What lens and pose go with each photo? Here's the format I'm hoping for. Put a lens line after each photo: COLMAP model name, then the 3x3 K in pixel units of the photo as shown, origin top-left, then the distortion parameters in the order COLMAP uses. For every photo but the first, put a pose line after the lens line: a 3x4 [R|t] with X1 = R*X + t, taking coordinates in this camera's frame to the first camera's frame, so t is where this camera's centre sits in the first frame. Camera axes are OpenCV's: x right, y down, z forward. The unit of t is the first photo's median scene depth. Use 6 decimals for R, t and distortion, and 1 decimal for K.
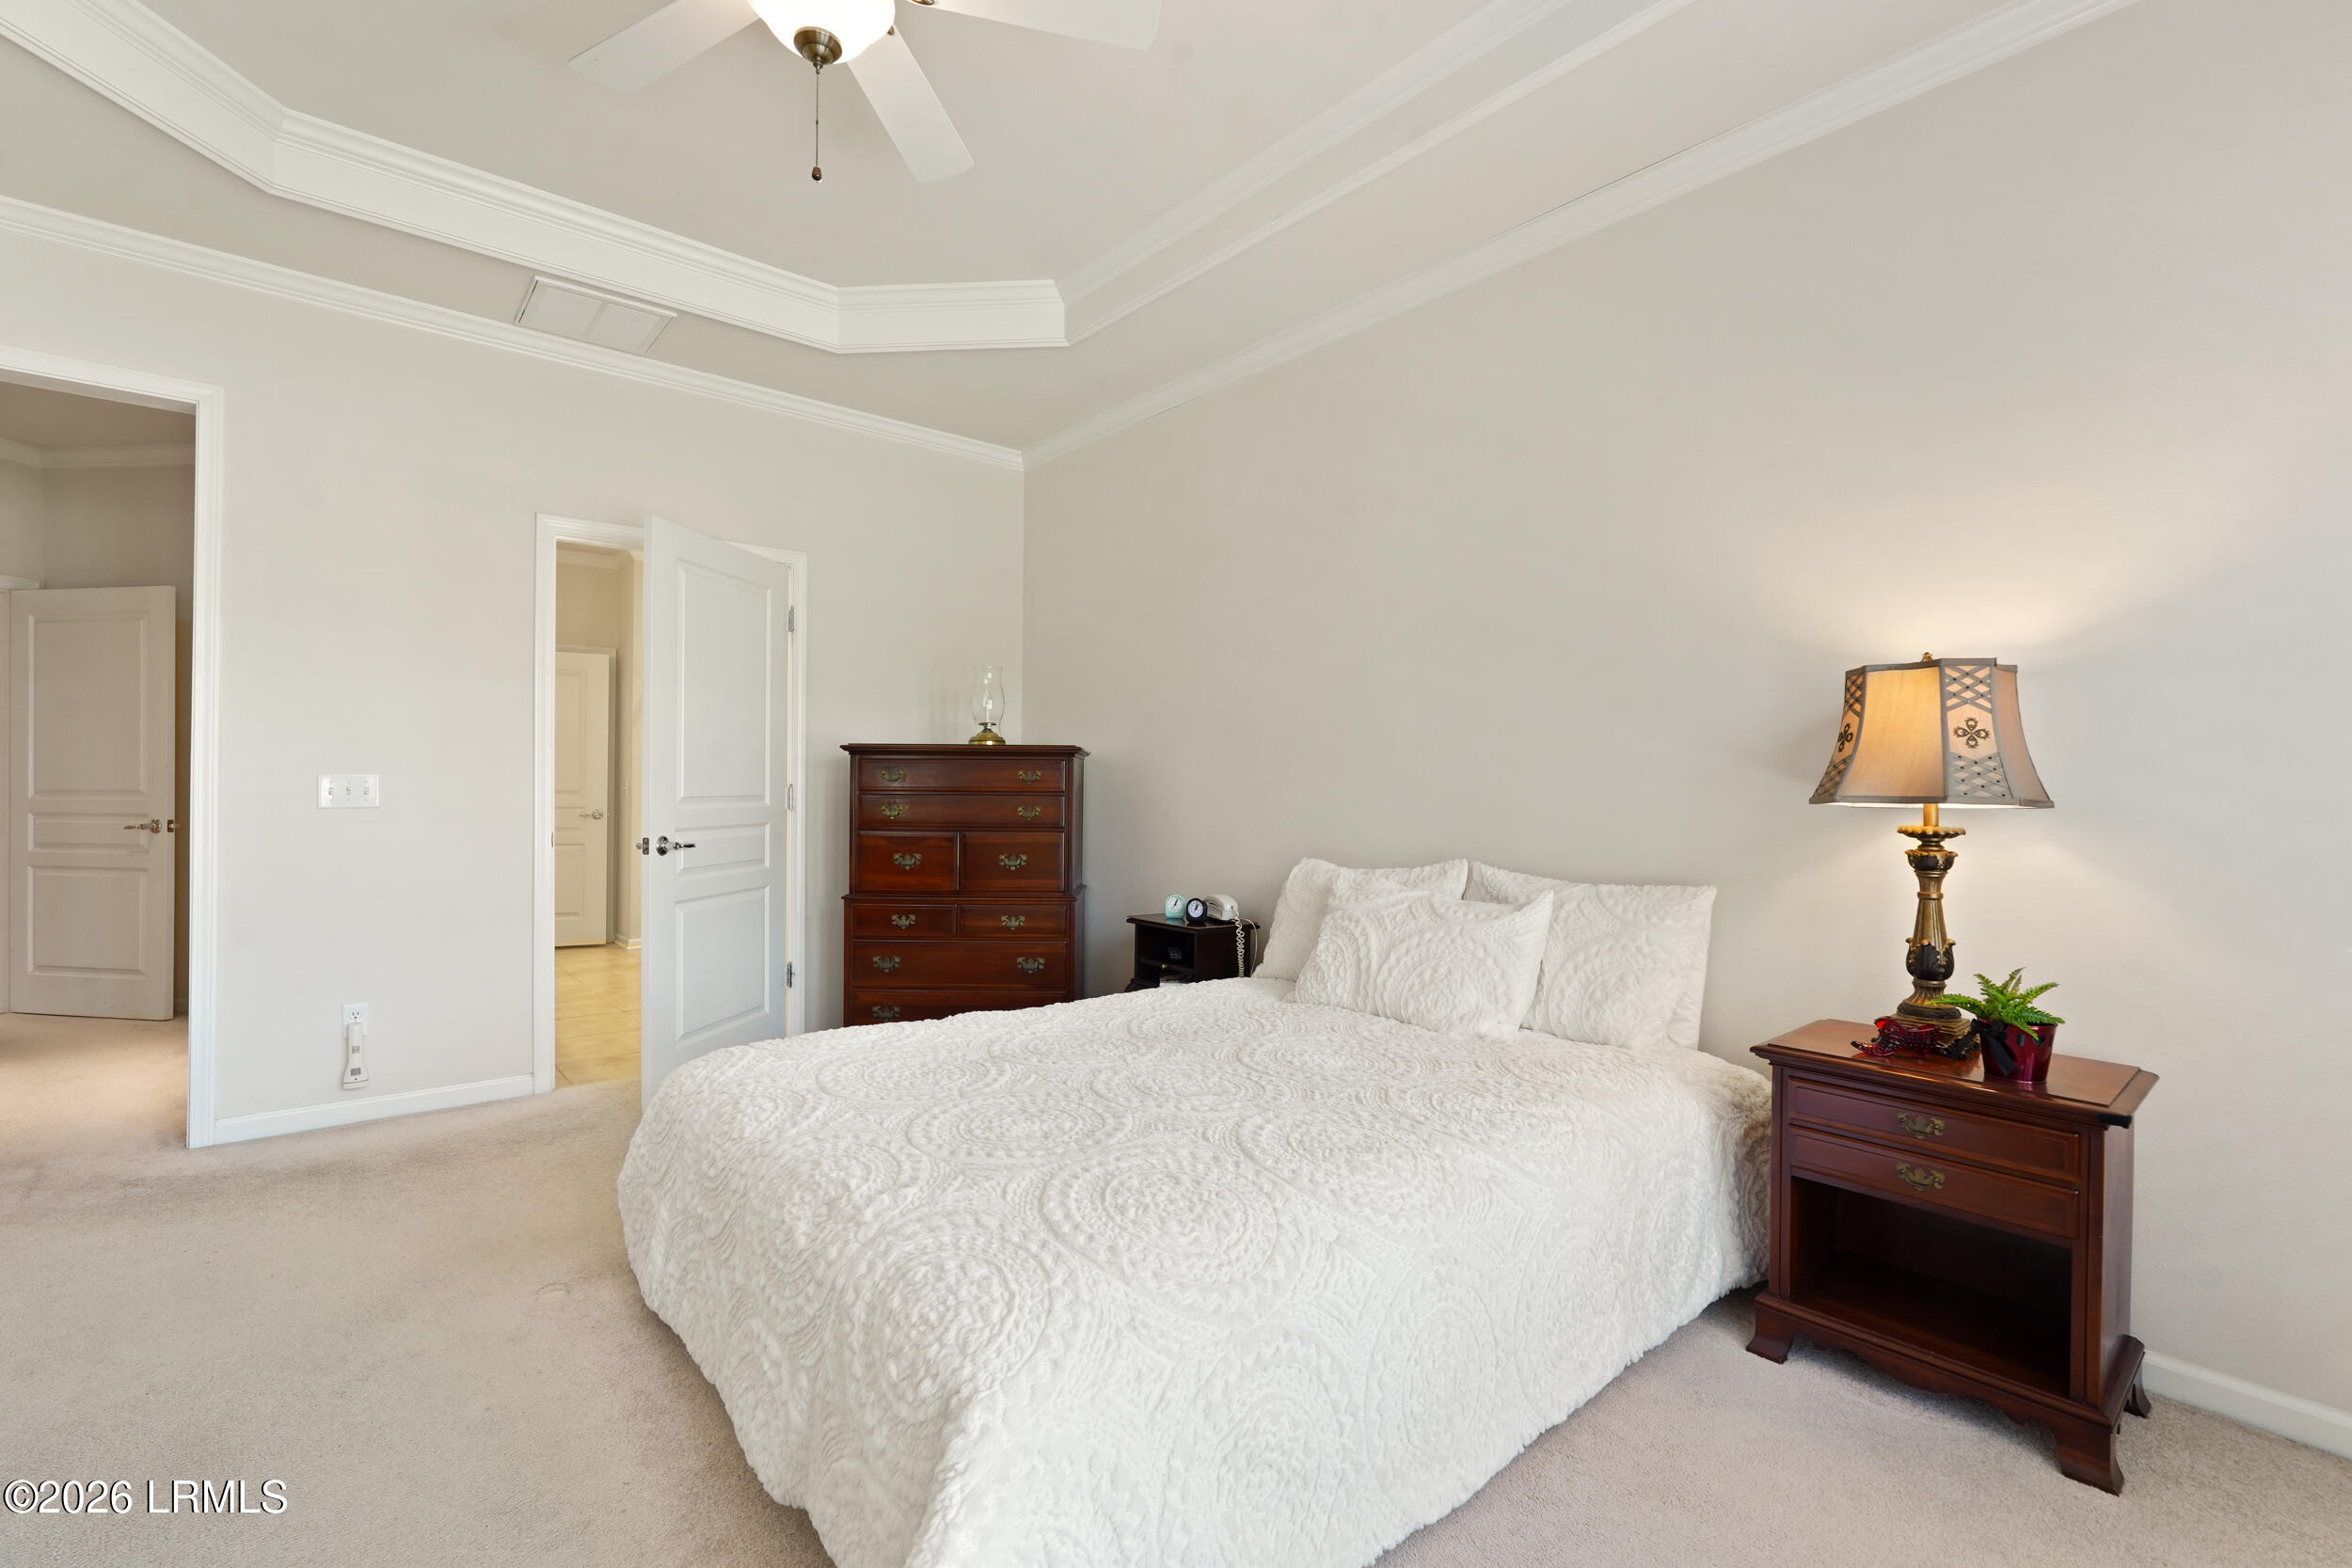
lens RADIAL K [[1042.9, 0, 1170.6], [0, 1042.9, 782.1], [0, 0, 1]] dist [-0.011071, 0.007555]
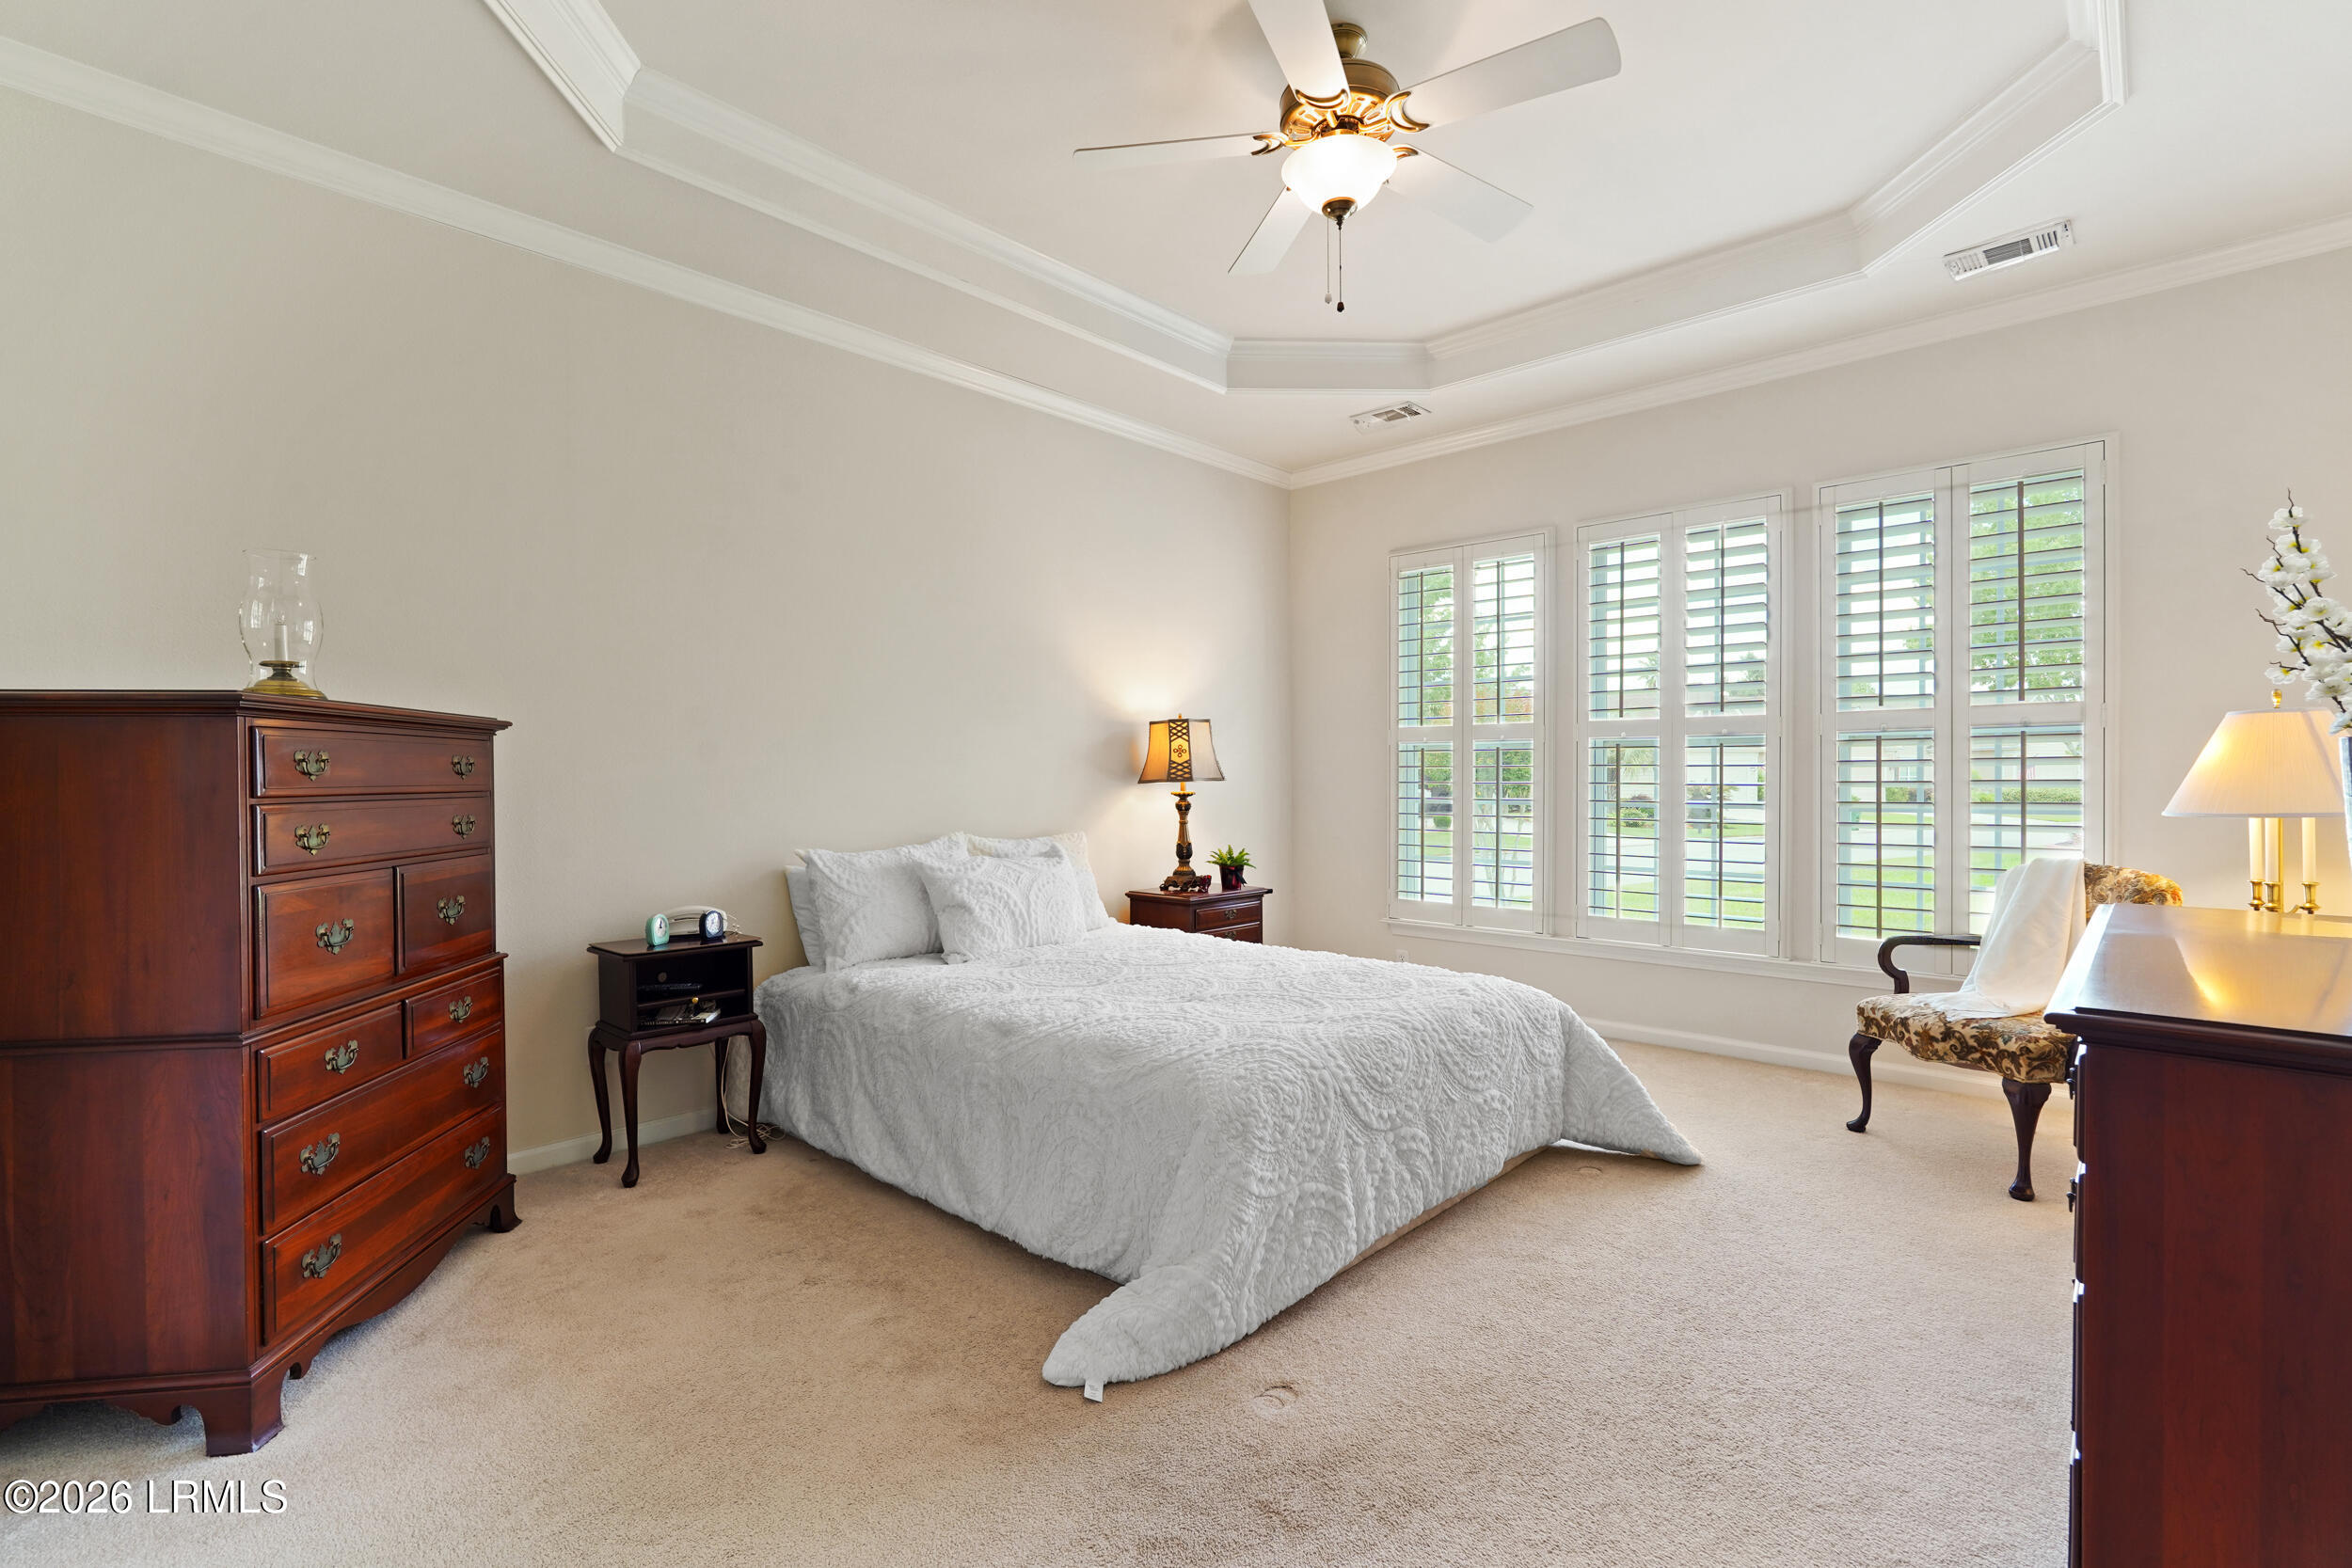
lens RADIAL K [[1042.9, 0, 1169.2], [0, 1042.9, 784.5], [0, 0, 1]] dist [-0.011071, 0.007555]
pose [[-0.126560, -0.013105, 0.991872, -1.531986], [0.001683, 0.999908, 0.013426, -0.004841], [-0.991958, 0.003369, -0.126526, 1.295244]]
